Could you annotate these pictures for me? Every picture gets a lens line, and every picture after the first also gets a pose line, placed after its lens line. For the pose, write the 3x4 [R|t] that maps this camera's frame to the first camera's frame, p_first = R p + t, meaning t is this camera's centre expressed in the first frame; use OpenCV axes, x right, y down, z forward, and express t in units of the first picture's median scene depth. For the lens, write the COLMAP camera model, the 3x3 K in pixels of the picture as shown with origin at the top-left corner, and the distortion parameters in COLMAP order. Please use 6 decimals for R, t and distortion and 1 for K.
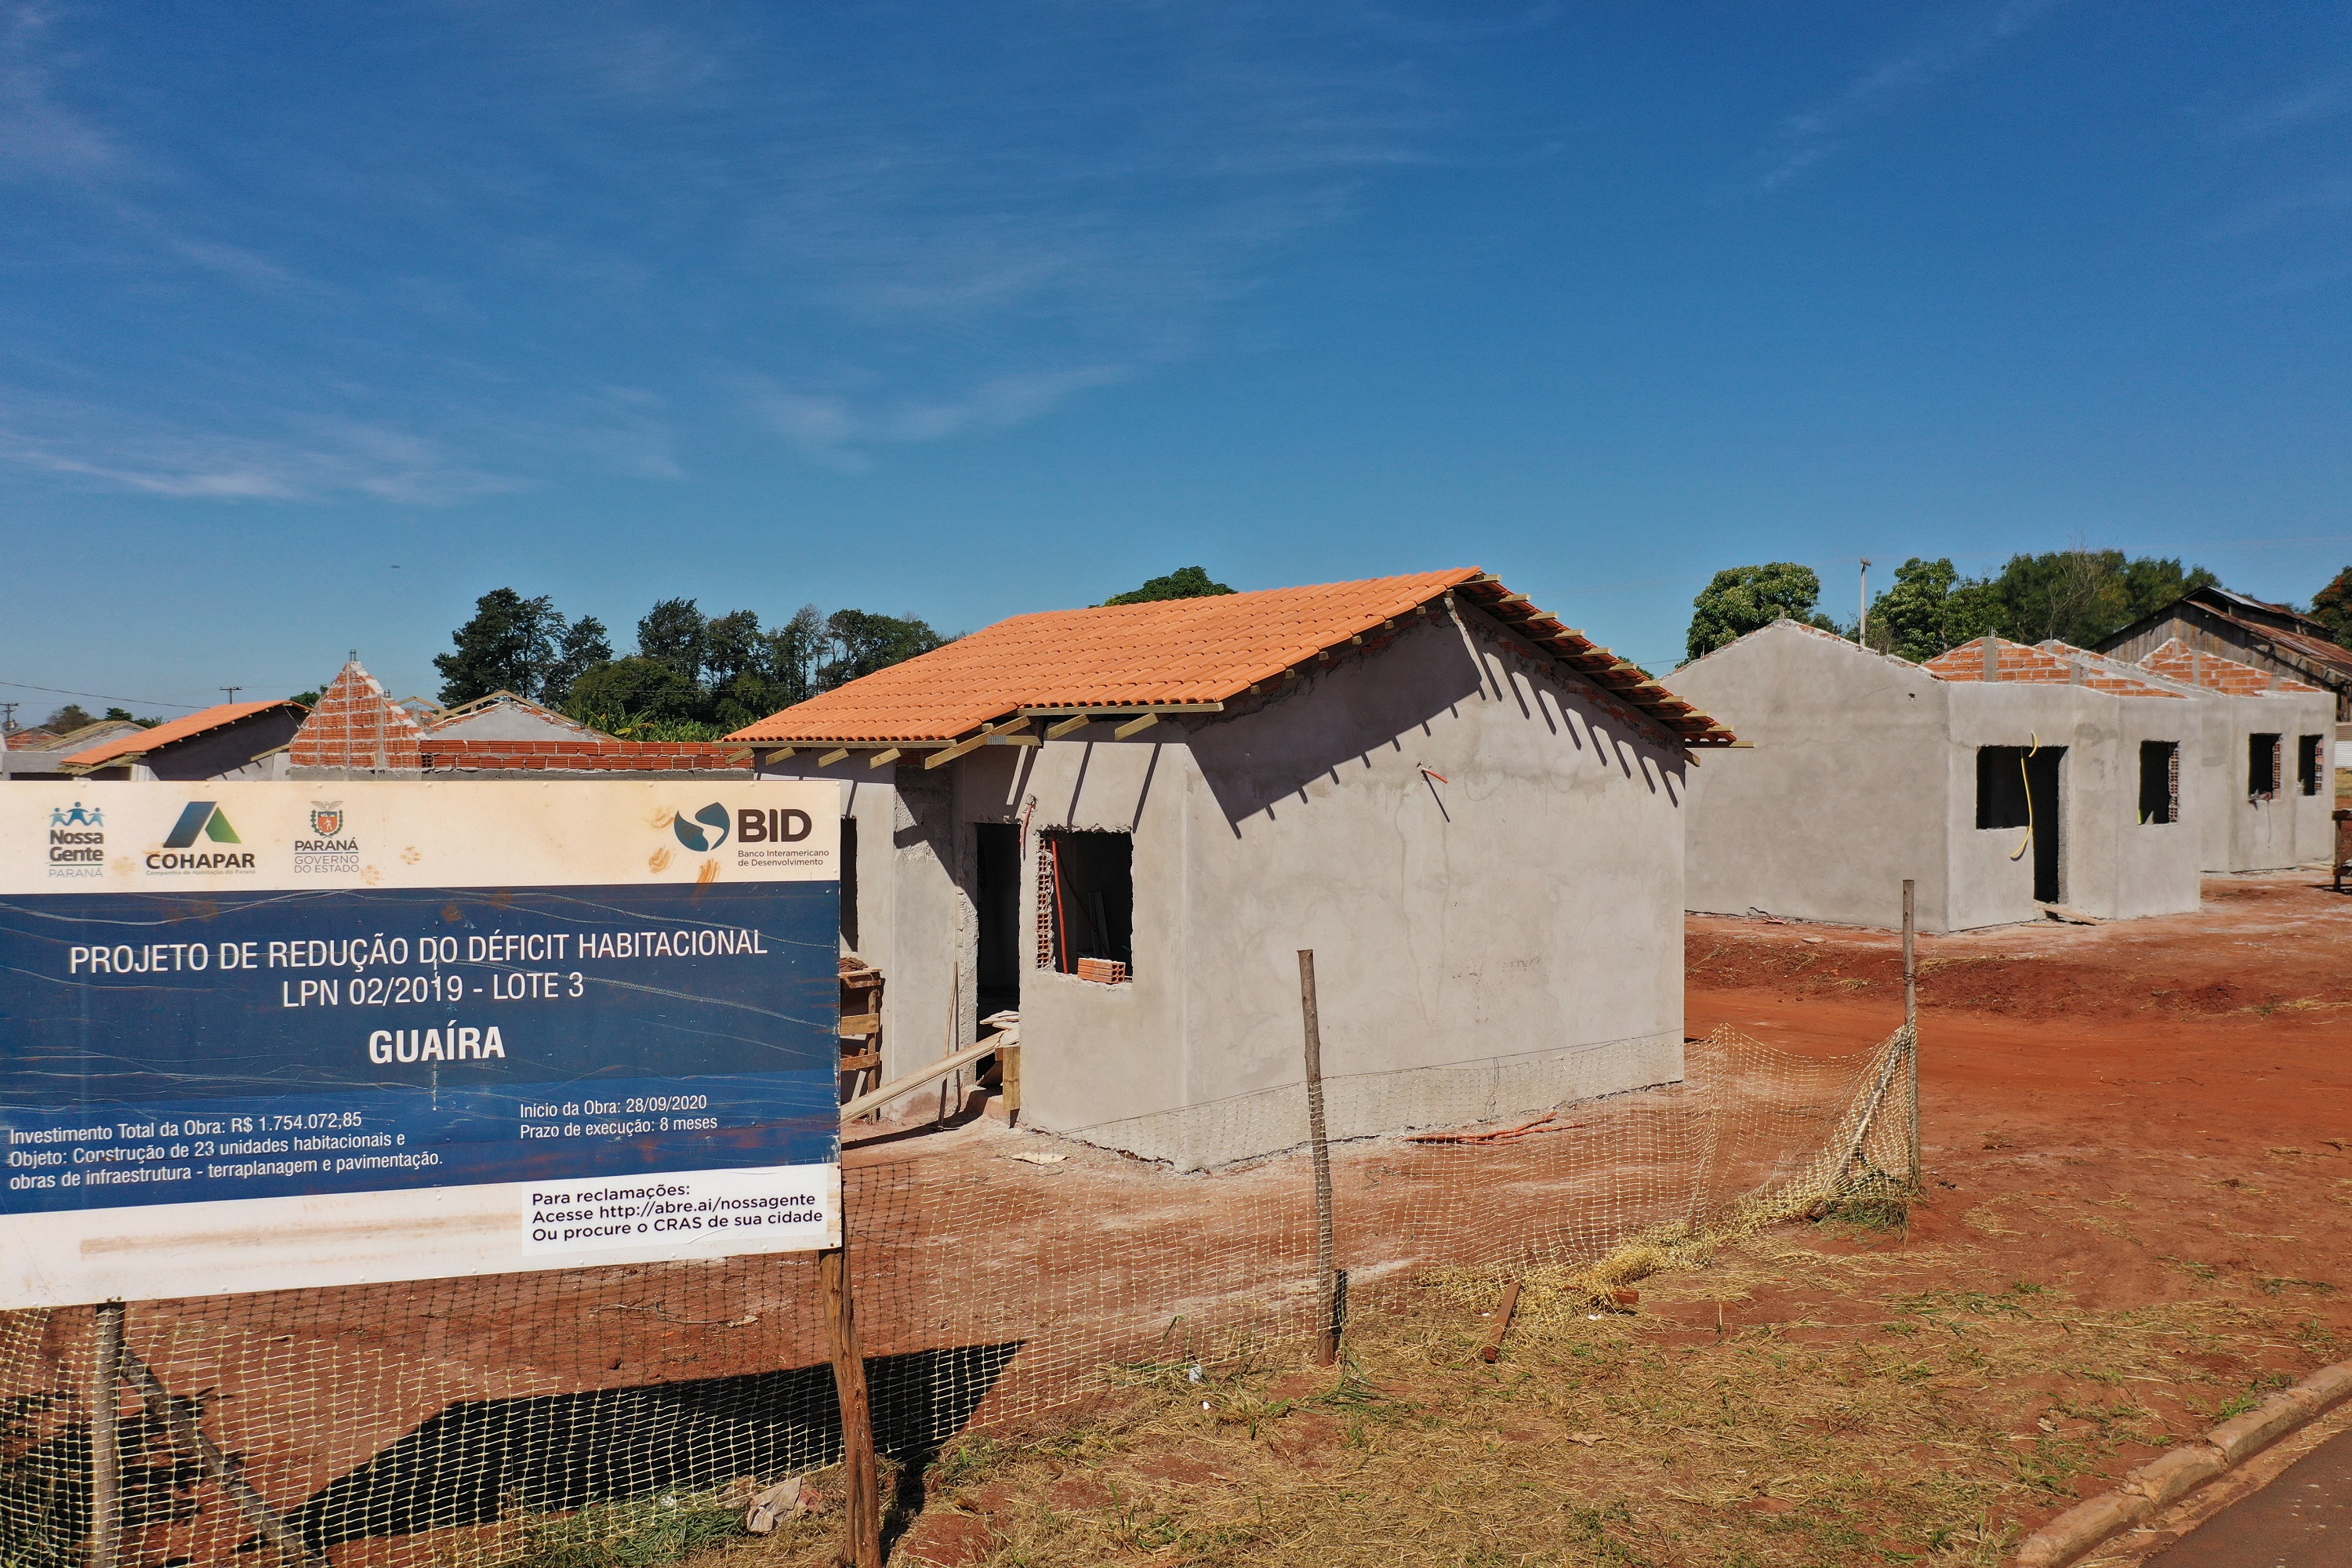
lens RADIAL K [[1864.8, 0, 1172.4], [0, 1864.8, 783.5], [0, 0, 1]] dist [0.000698, -0.011563]
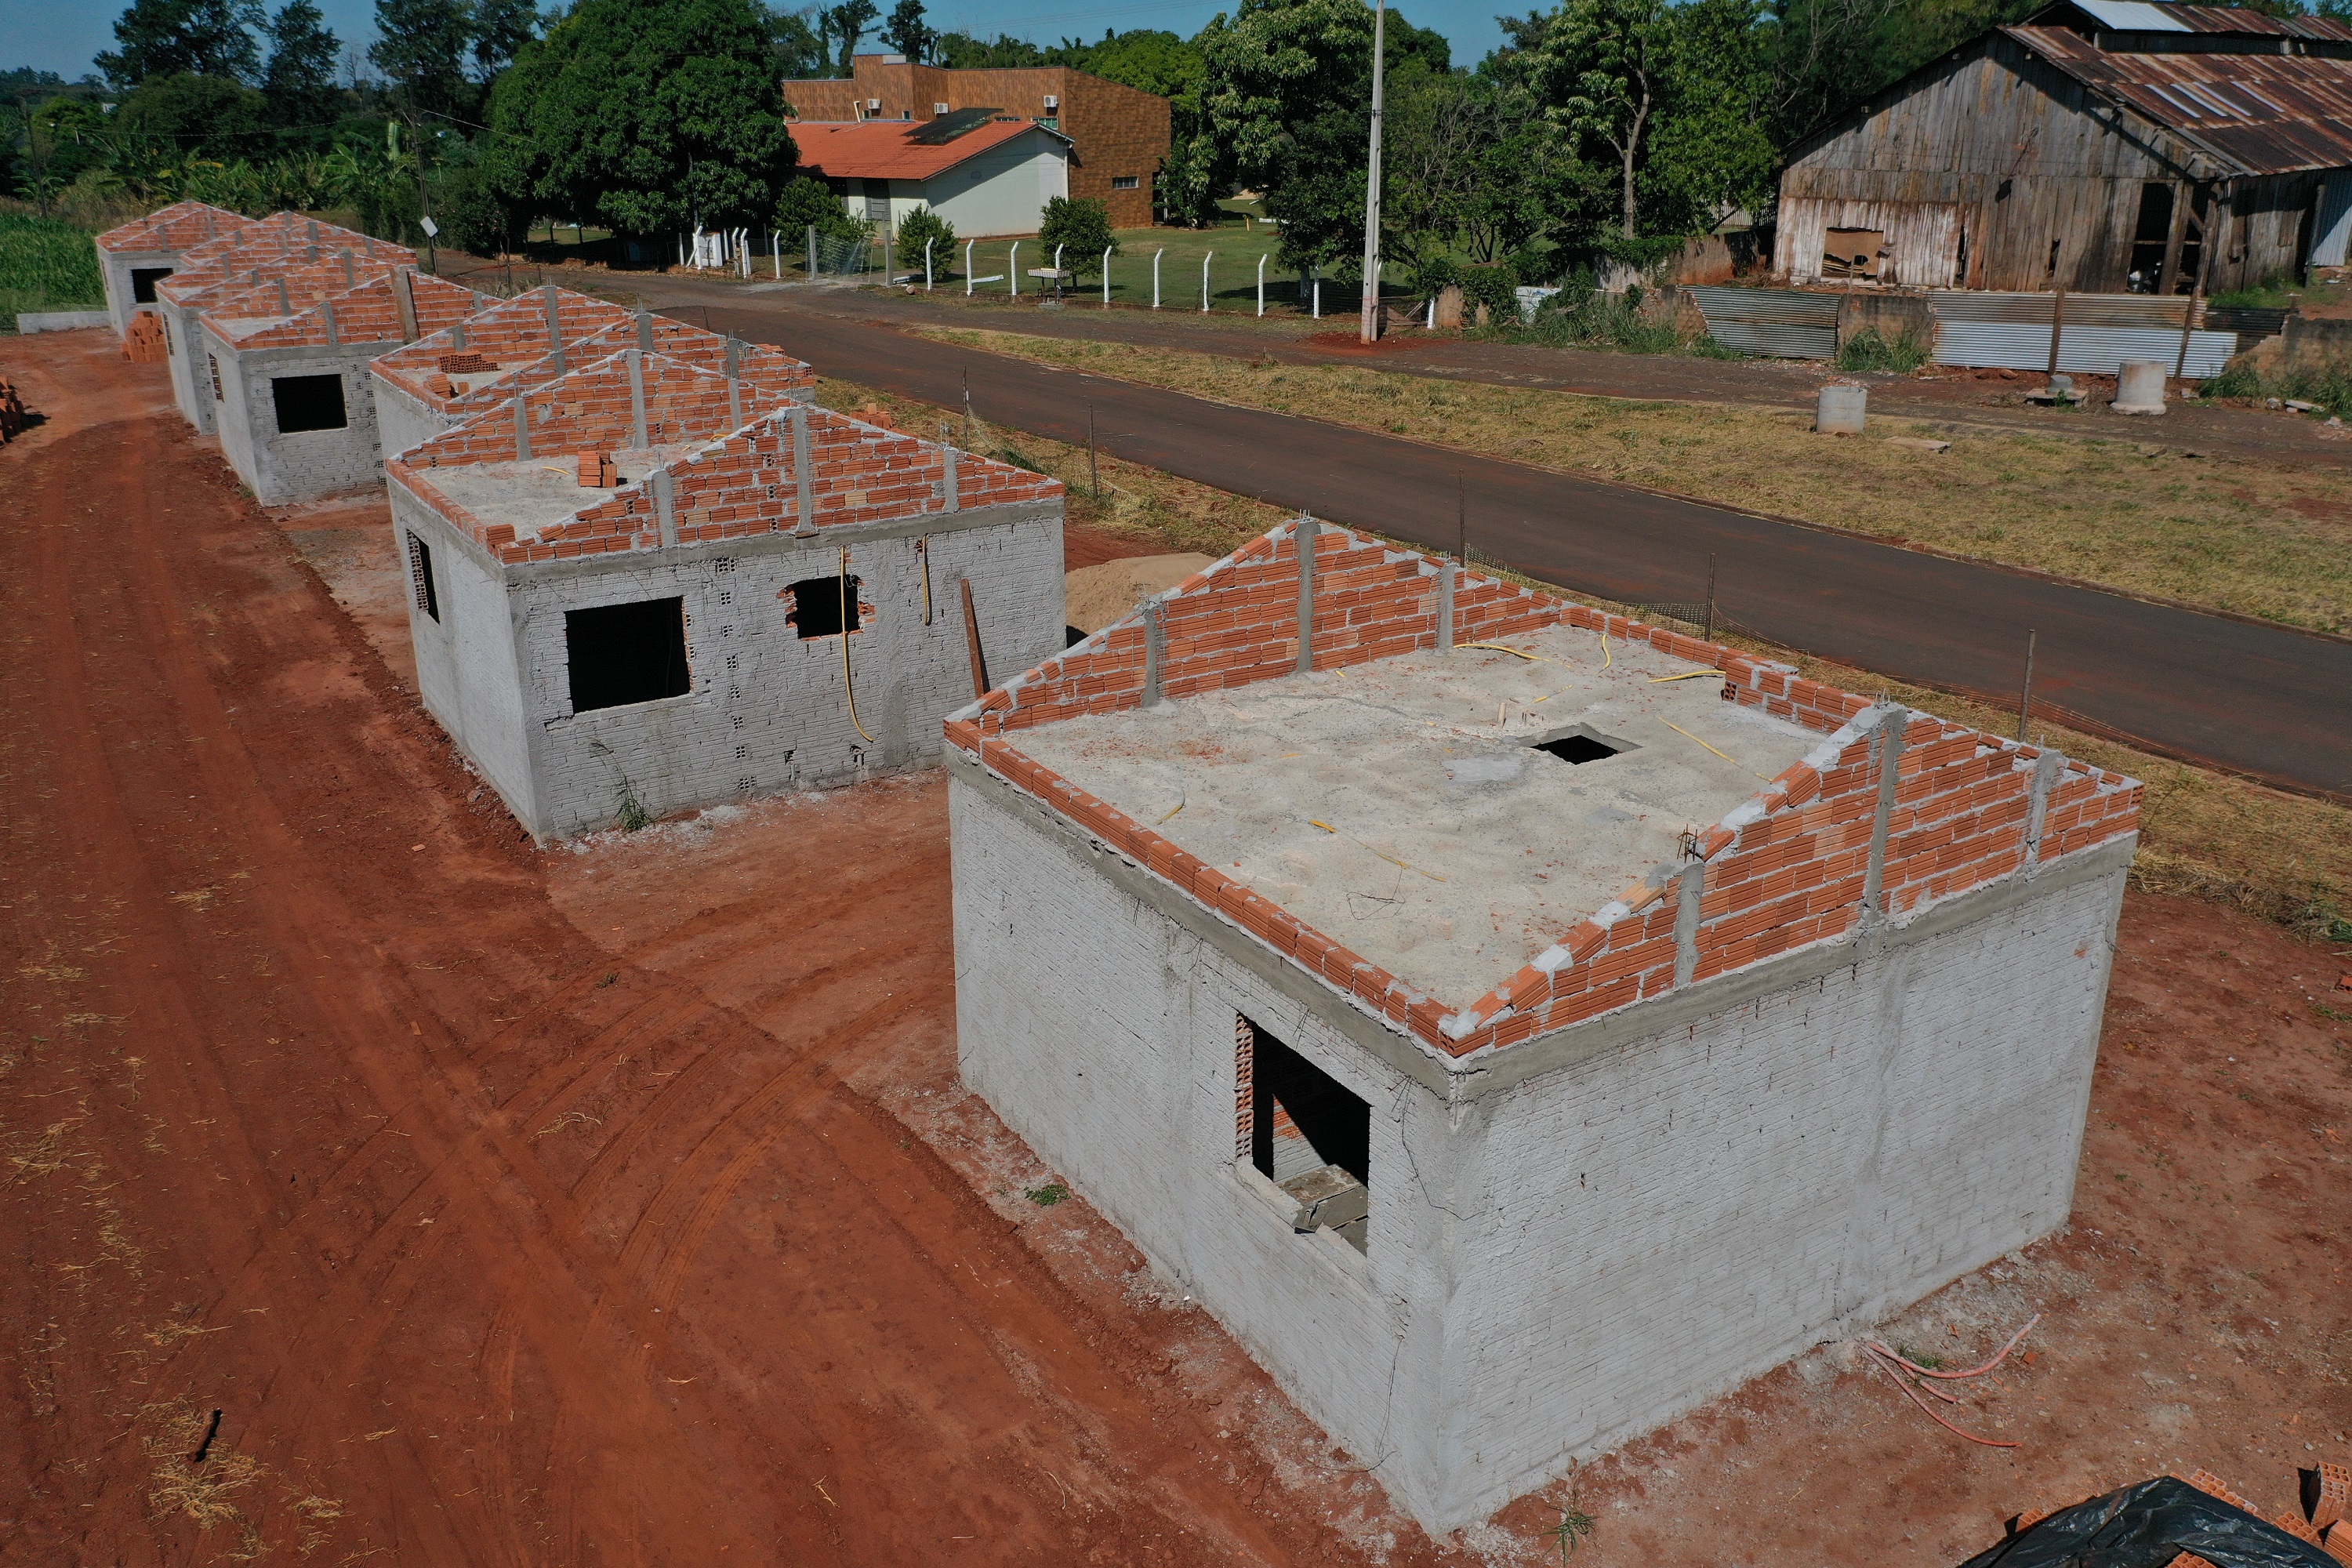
lens RADIAL K [[1864.8, 0, 1172.4], [0, 1864.8, 783.5], [0, 0, 1]] dist [0.000698, -0.011563]
pose [[0.995740, 0.027009, -0.088162, 2.534082], [0.003642, 0.943871, 0.330294, -0.510511], [0.092134, -0.329208, 0.939752, 2.379584]]
